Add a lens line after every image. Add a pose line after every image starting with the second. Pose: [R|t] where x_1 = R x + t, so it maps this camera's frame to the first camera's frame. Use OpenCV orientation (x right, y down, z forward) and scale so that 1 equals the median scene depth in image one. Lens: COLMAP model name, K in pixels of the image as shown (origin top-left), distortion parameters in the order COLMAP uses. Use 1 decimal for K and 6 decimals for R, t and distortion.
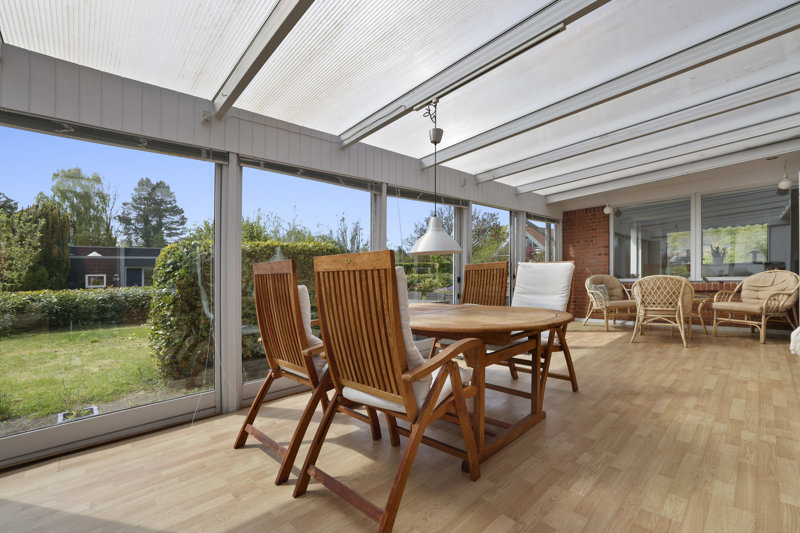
lens RADIAL K [[349.1, 0, 399.7], [0, 349.1, 263.9], [0, 0, 1]] dist [-0.003022, 0.000016]
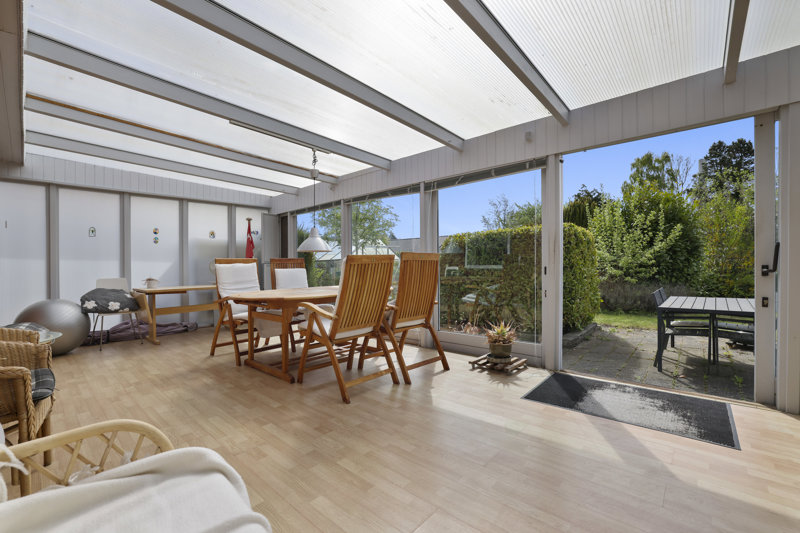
lens RADIAL K [[349.1, 0, 399.7], [0, 349.1, 263.9], [0, 0, 1]] dist [-0.003022, 0.000016]
pose [[0.064670, 0.032092, -0.997391, 1.496301], [0.050572, 0.998093, 0.035394, -0.021564], [0.996624, -0.052729, 0.062924, 1.172283]]
